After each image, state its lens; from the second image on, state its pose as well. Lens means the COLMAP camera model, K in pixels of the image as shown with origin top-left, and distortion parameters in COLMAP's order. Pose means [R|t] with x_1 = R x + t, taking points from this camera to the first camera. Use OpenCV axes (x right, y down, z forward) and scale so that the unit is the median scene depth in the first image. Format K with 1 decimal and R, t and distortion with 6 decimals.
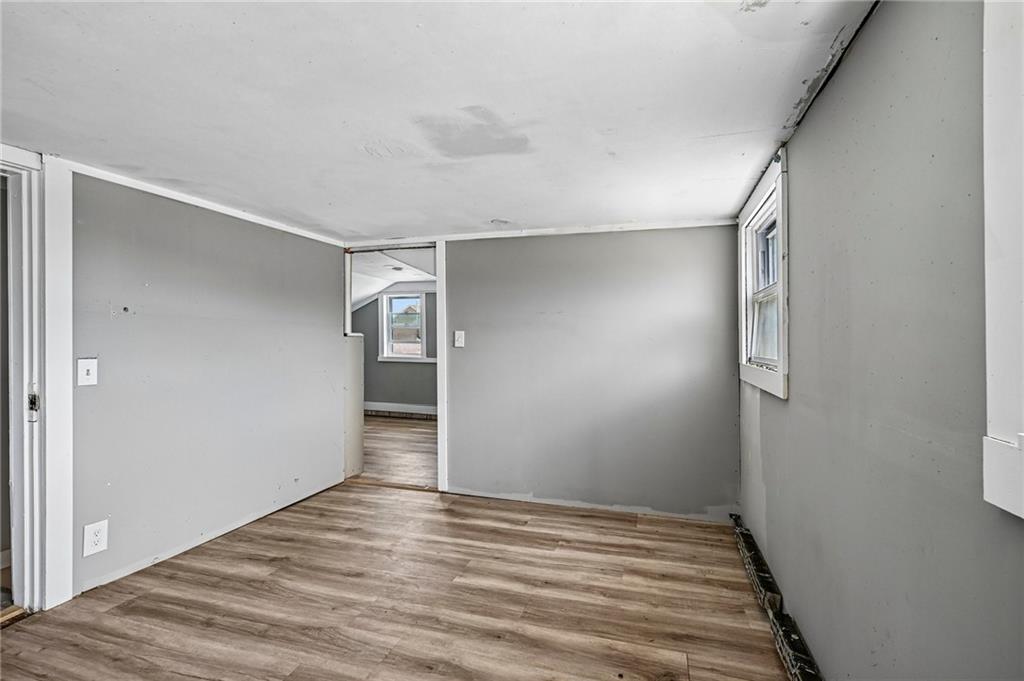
lens RADIAL K [[456.0, 0, 511.4], [0, 456.0, 339.2], [0, 0, 1]] dist [-0.000319, -0.000022]
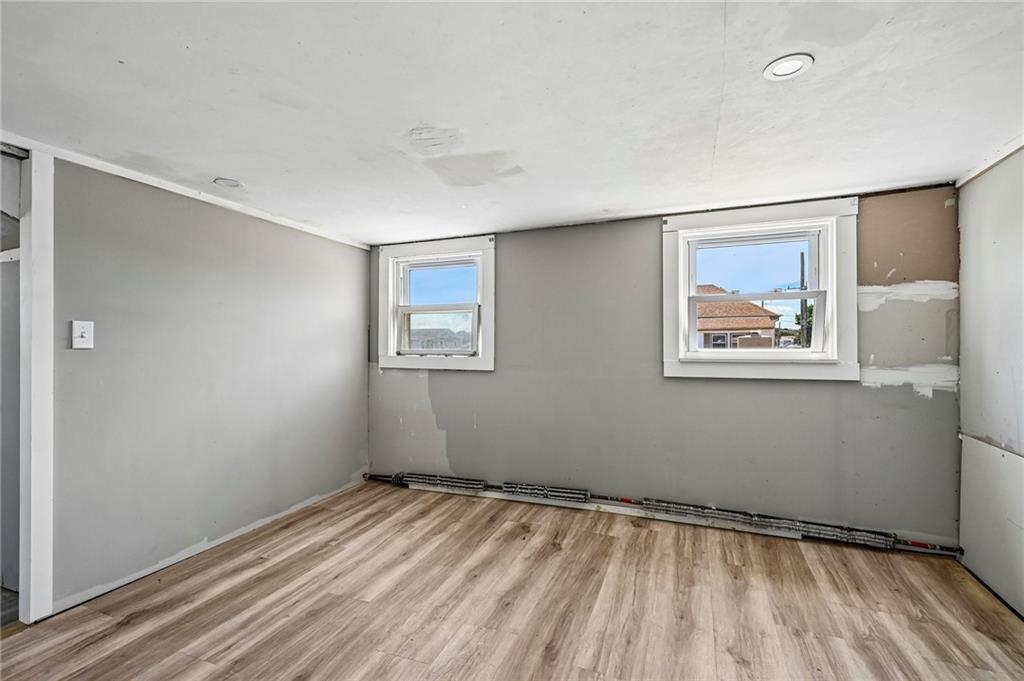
lens RADIAL K [[456.0, 0, 511.4], [0, 456.0, 339.2], [0, 0, 1]] dist [-0.000319, -0.000022]
pose [[0.073157, 0.003886, 0.997313, -0.847315], [-0.007027, 0.999970, -0.003381, 0.003858], [-0.997296, -0.006761, 0.073183, 0.541661]]
